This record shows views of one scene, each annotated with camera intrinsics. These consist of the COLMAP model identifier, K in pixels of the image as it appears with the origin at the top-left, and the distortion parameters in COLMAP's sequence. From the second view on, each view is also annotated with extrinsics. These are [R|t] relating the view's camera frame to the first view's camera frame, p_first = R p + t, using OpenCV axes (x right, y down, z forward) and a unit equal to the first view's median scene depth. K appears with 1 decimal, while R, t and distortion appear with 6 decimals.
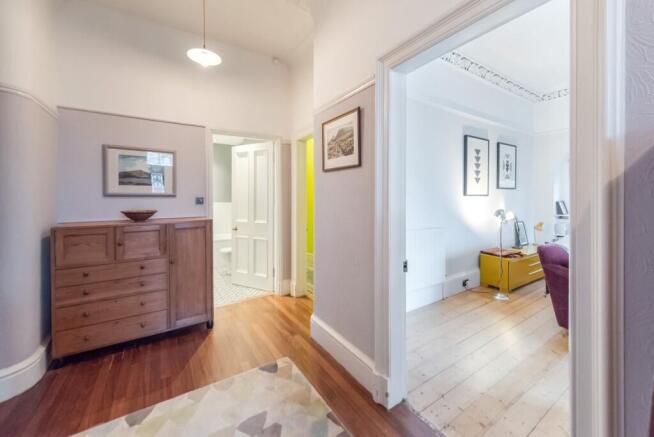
lens RADIAL K [[258.7, 0, 327.1], [0, 258.7, 197.9], [0, 0, 1]] dist [0.000112, 0.000013]
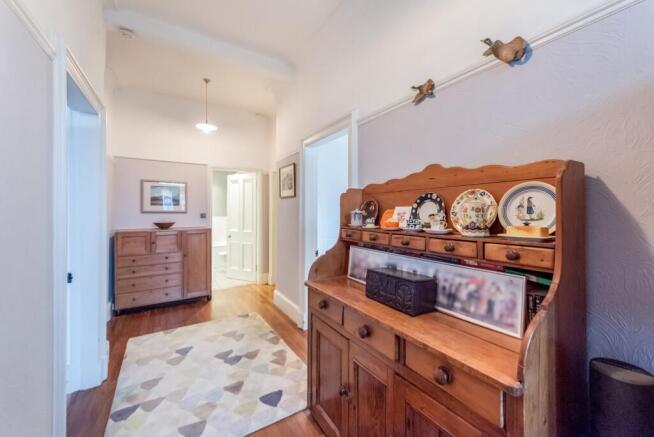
lens RADIAL K [[261.8, 0, 329.5], [0, 261.8, 209.9], [0, 0, 1]] dist [-0.000902, -0.000316]
pose [[0.999967, 0.003179, -0.007499, 0.285929], [-0.003229, 0.999973, -0.006562, -0.017614], [0.007478, 0.006586, 0.999950, -0.579302]]
